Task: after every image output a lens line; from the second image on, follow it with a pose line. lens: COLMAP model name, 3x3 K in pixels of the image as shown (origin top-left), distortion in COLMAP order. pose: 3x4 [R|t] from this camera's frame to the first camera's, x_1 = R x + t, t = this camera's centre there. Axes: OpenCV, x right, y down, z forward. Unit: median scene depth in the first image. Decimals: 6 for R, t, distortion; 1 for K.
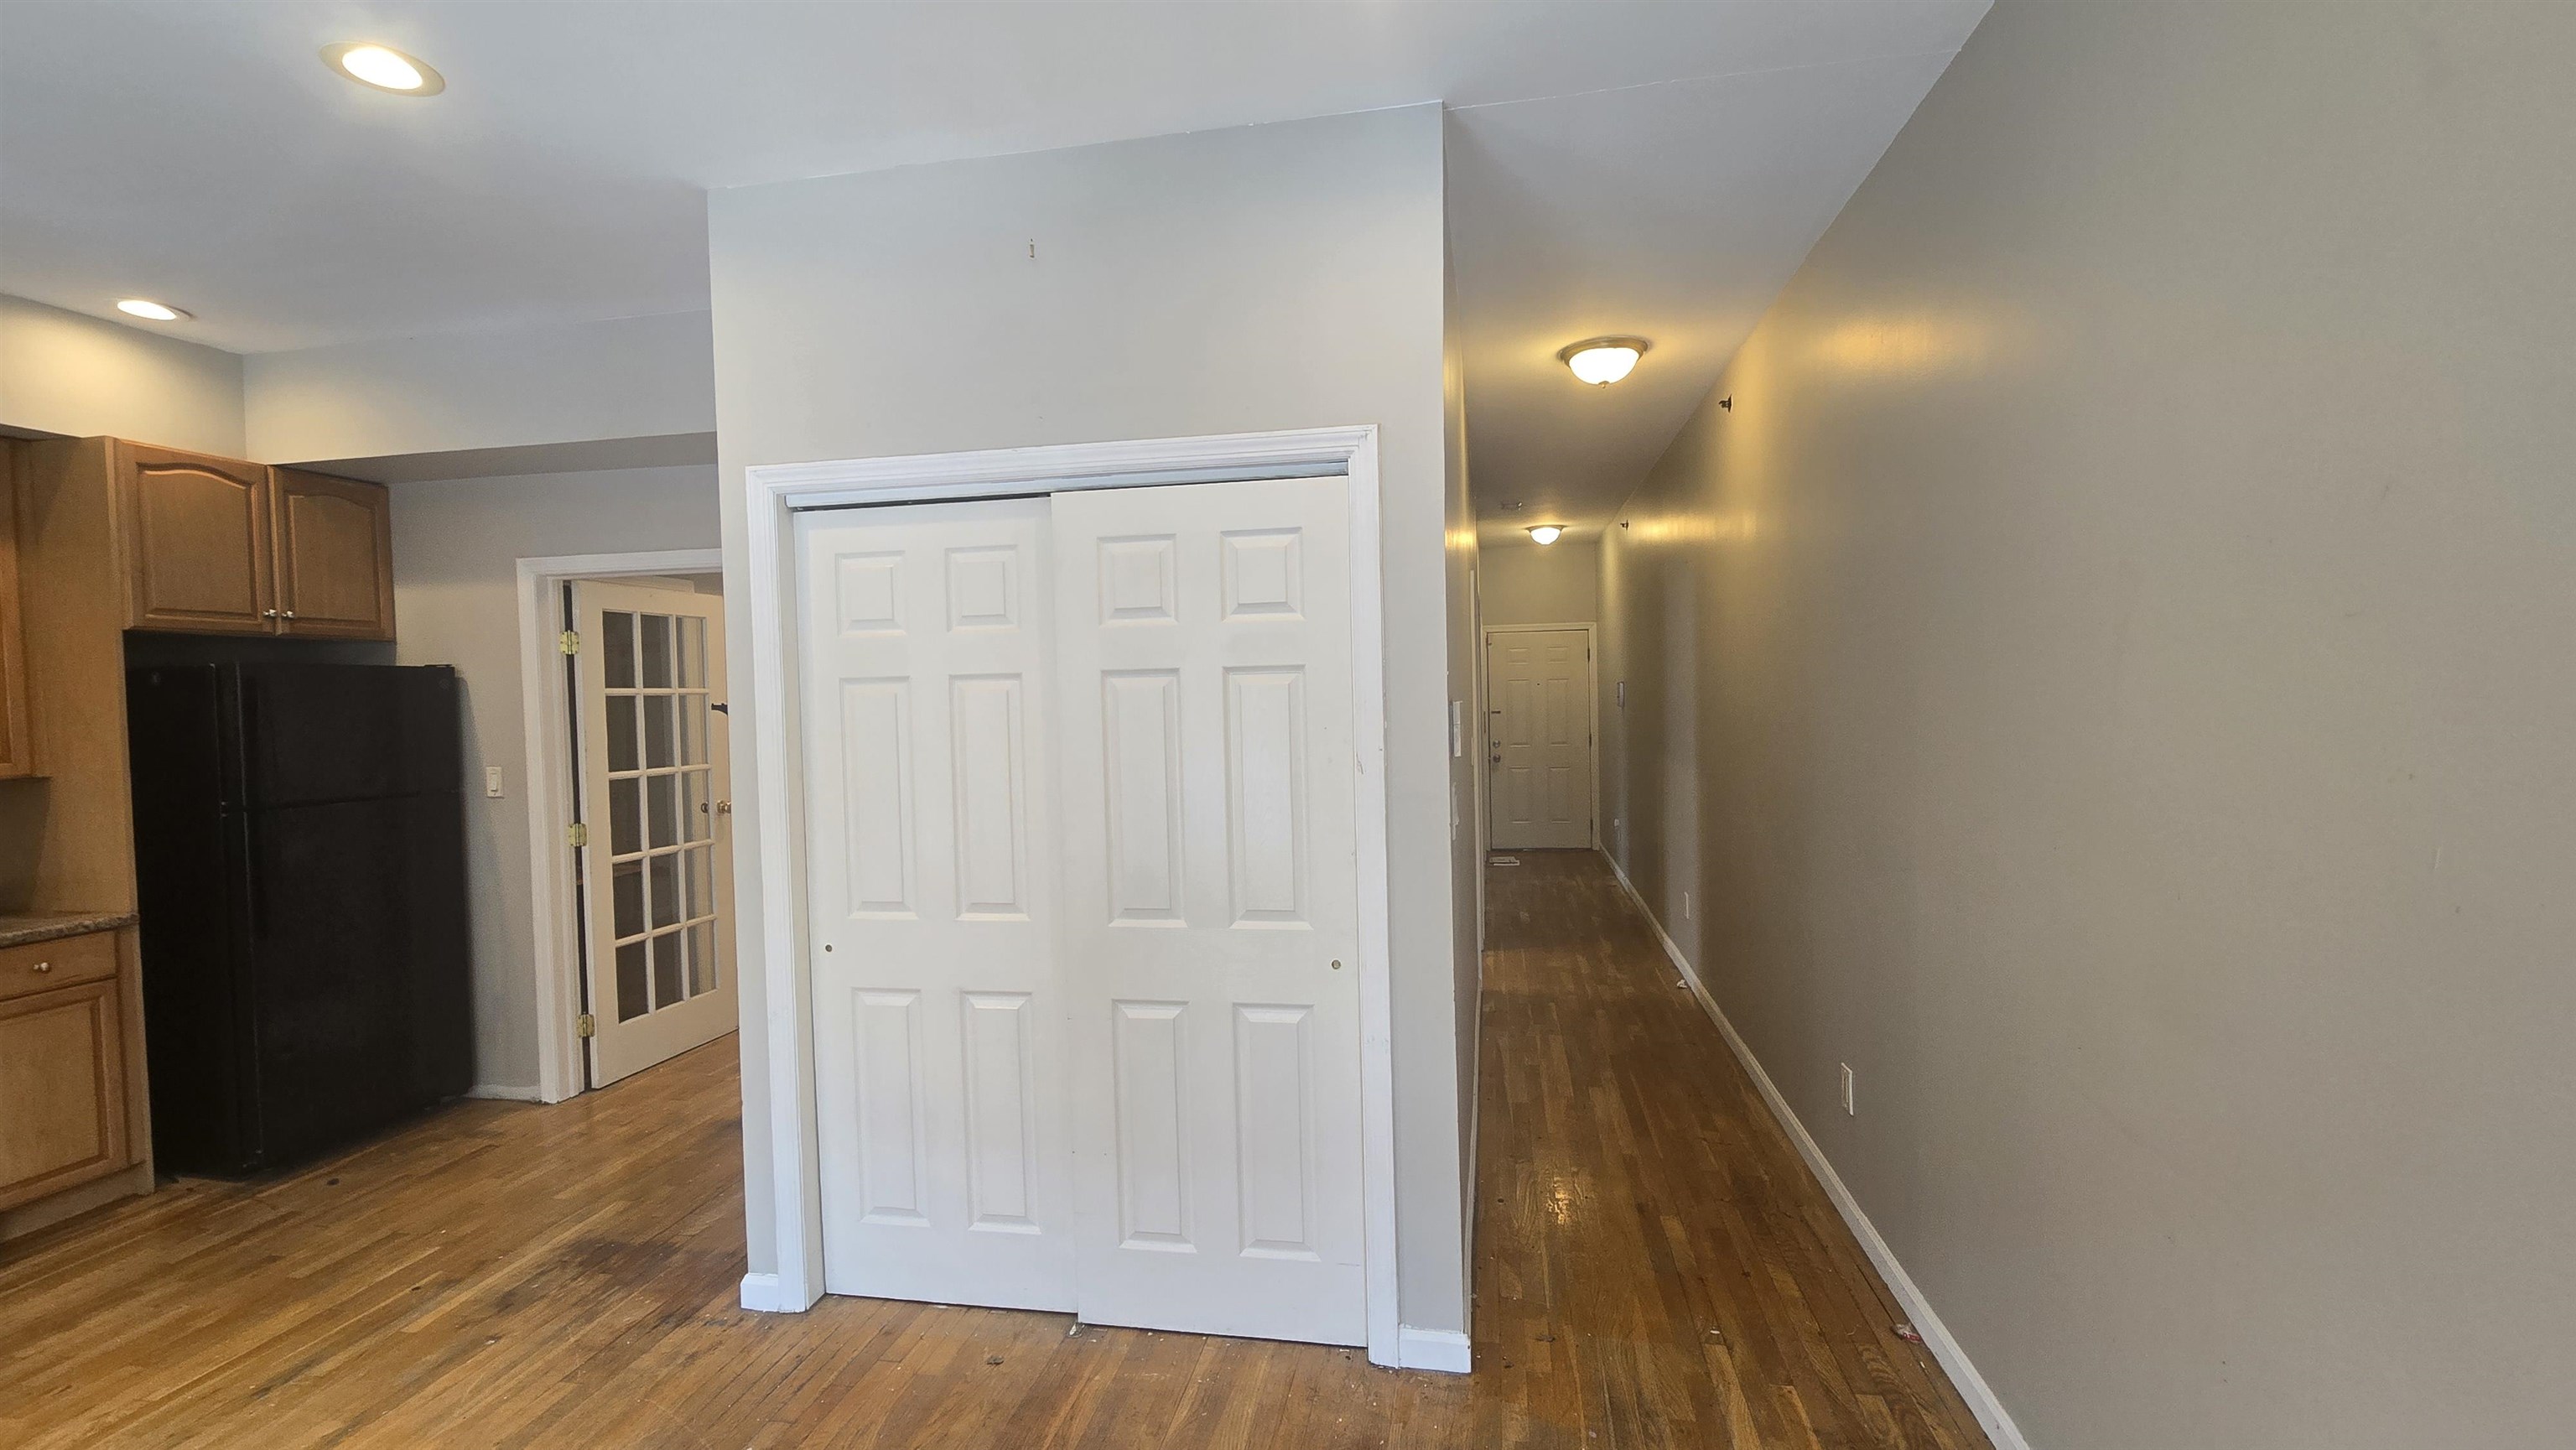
lens RADIAL K [[1054.3, 0, 1288.0], [0, 1054.3, 725.0], [0, 0, 1]] dist [-0.000669, -0.000295]
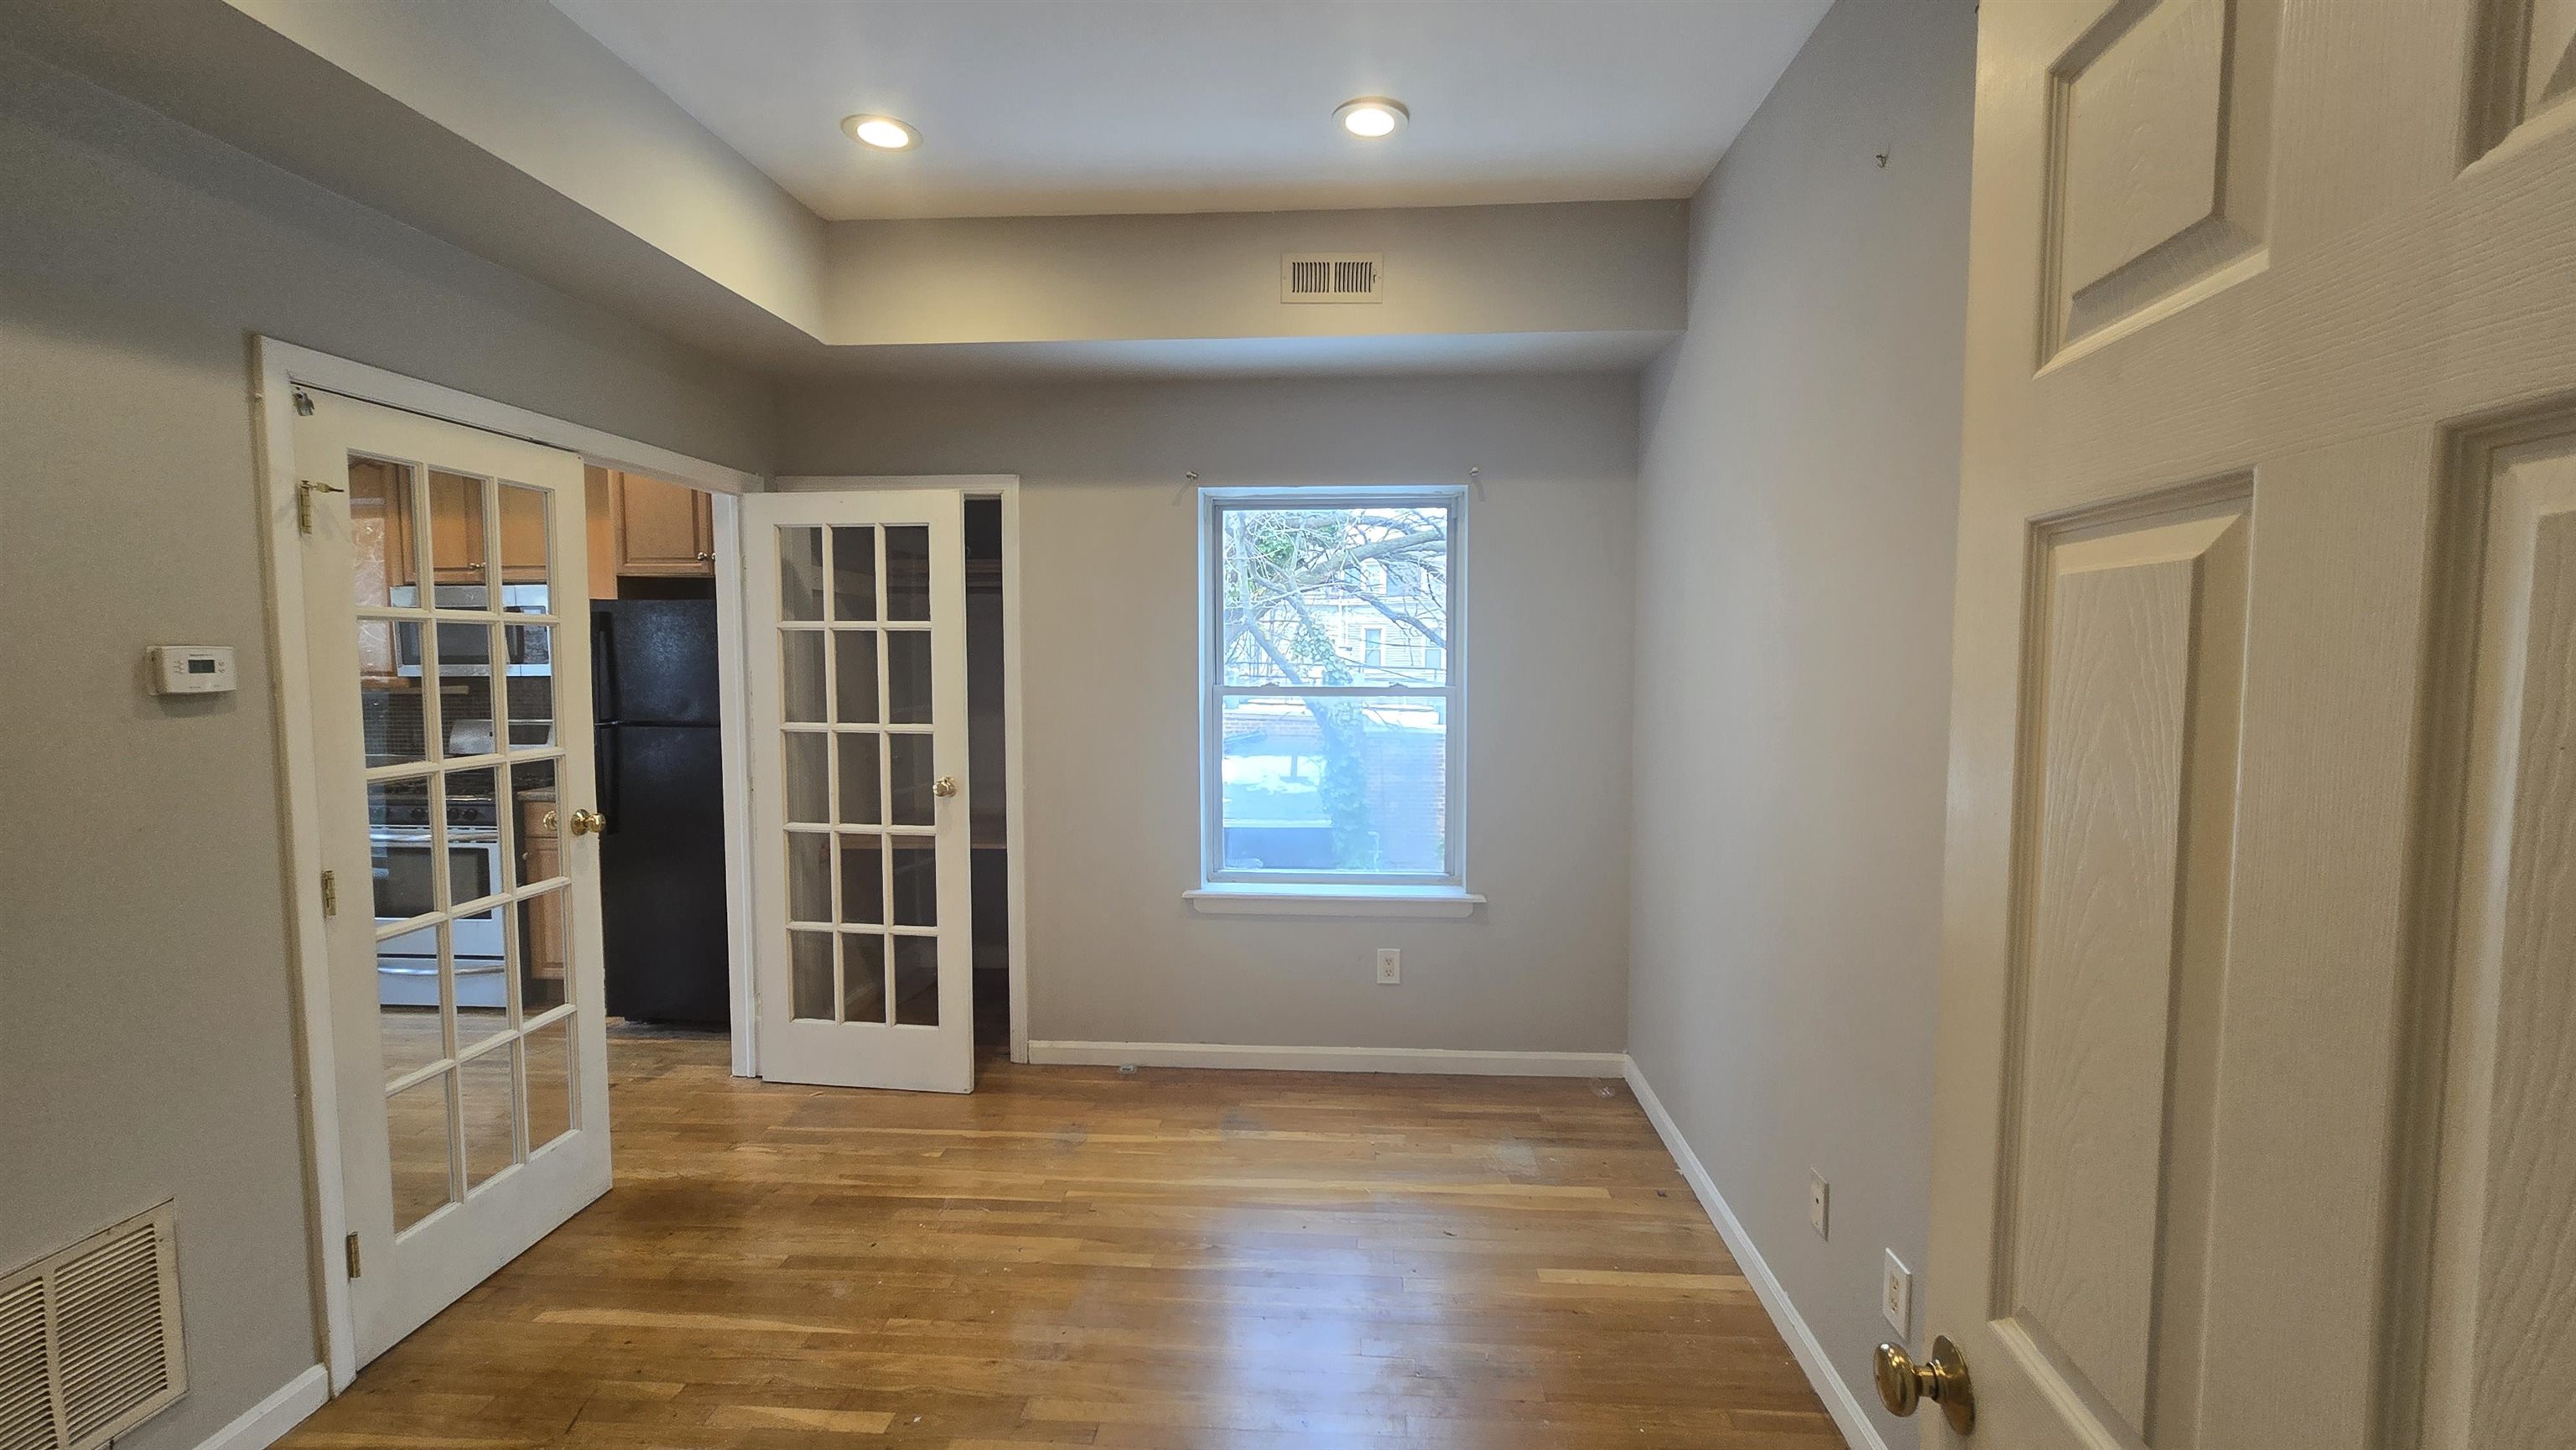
lens RADIAL K [[1054.3, 0, 1288.0], [0, 1054.3, 725.0], [0, 0, 1]] dist [-0.000669, -0.000295]
pose [[0.115487, 0.091996, -0.989040, 0.279042], [-0.035933, 0.995437, 0.088395, -0.050835], [0.992659, 0.025331, 0.118266, 1.602103]]
